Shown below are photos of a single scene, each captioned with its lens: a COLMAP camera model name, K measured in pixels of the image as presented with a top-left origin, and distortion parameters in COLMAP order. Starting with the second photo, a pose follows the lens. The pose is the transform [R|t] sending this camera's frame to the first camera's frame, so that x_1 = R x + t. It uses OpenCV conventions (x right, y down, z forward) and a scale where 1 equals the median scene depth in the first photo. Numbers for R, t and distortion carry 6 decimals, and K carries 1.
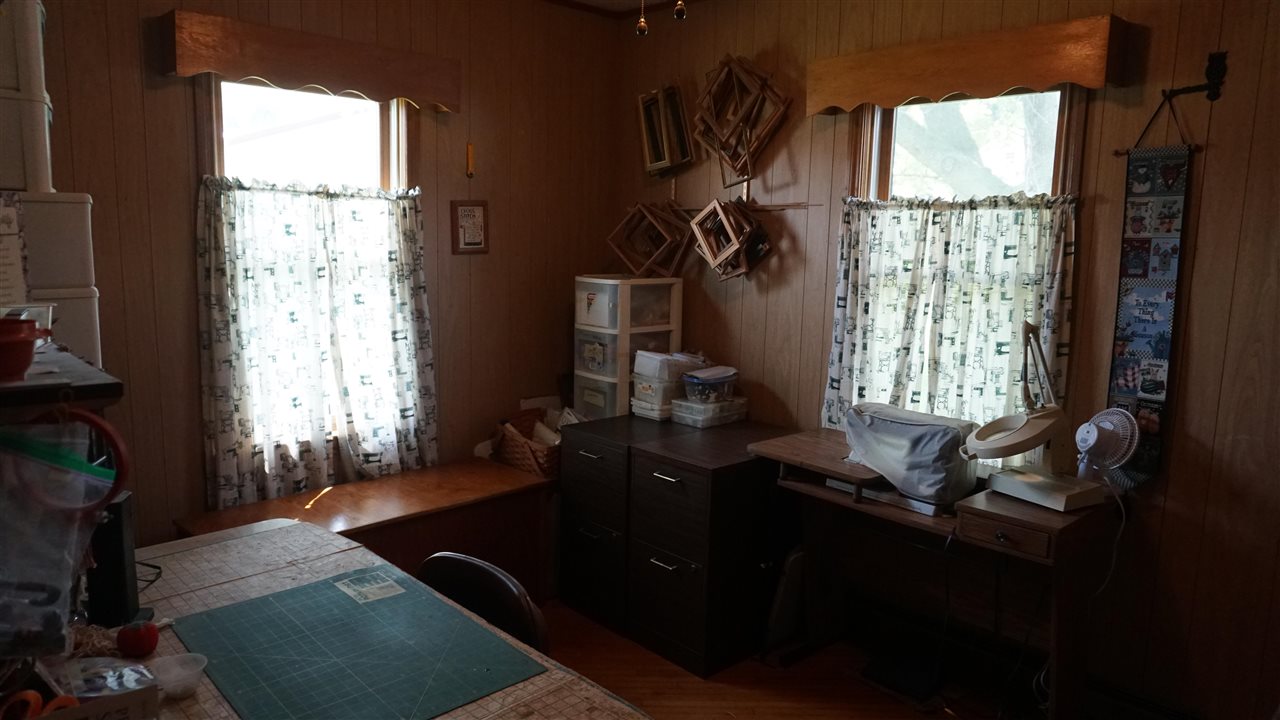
lens RADIAL K [[856.8, 0, 640.0], [0, 856.8, 360.0], [0, 0, 1]] dist [-0.014722, 0.005034]
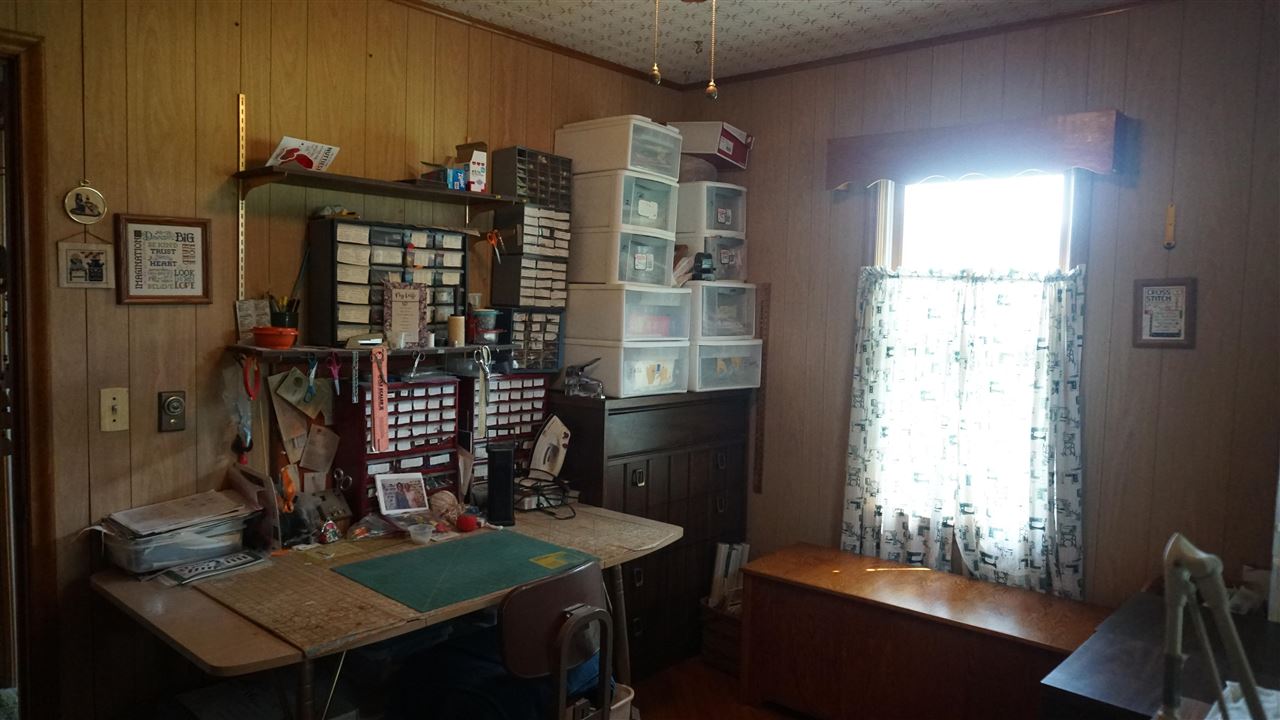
lens RADIAL K [[856.8, 0, 640.0], [0, 856.8, 360.0], [0, 0, 1]] dist [-0.014722, 0.005034]
pose [[0.092720, 0.047198, -0.994573, 0.559236], [-0.171465, 0.984710, 0.030745, -0.061003], [0.980817, 0.167684, 0.099396, 0.506342]]
